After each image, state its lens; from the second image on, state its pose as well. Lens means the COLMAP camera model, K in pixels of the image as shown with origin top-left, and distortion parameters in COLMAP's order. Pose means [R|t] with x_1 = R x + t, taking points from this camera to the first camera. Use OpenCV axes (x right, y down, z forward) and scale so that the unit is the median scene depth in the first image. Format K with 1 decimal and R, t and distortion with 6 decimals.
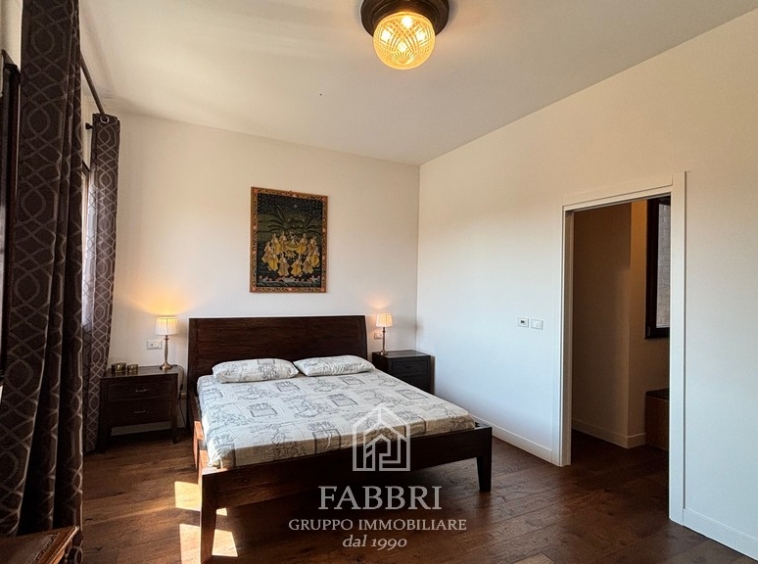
lens RADIAL K [[398.5, 0, 374.5], [0, 398.5, 282.2], [0, 0, 1]] dist [0.013585, -0.000116]
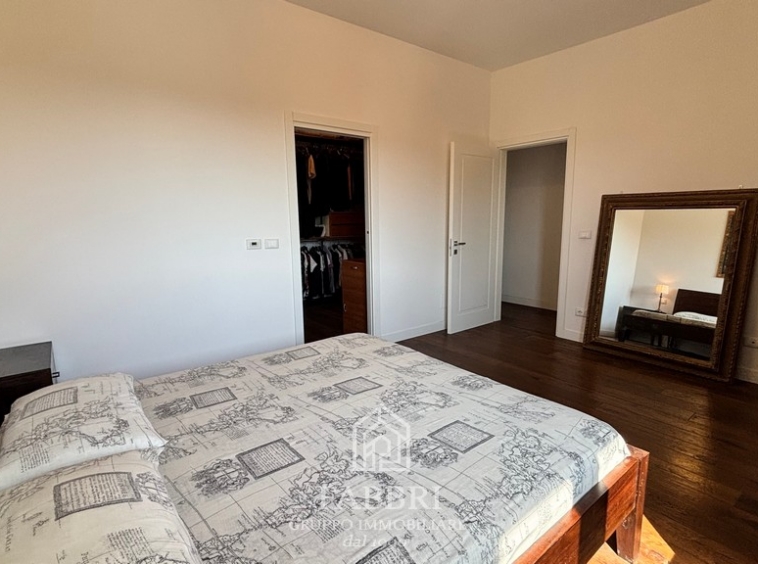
lens RADIAL K [[398.5, 0, 374.5], [0, 398.5, 282.2], [0, 0, 1]] dist [0.013585, -0.000116]
pose [[-0.196103, -0.179641, 0.963988, -0.679376], [0.002641, 0.982976, 0.183716, 0.025638], [-0.980580, 0.038573, -0.192290, 1.124056]]
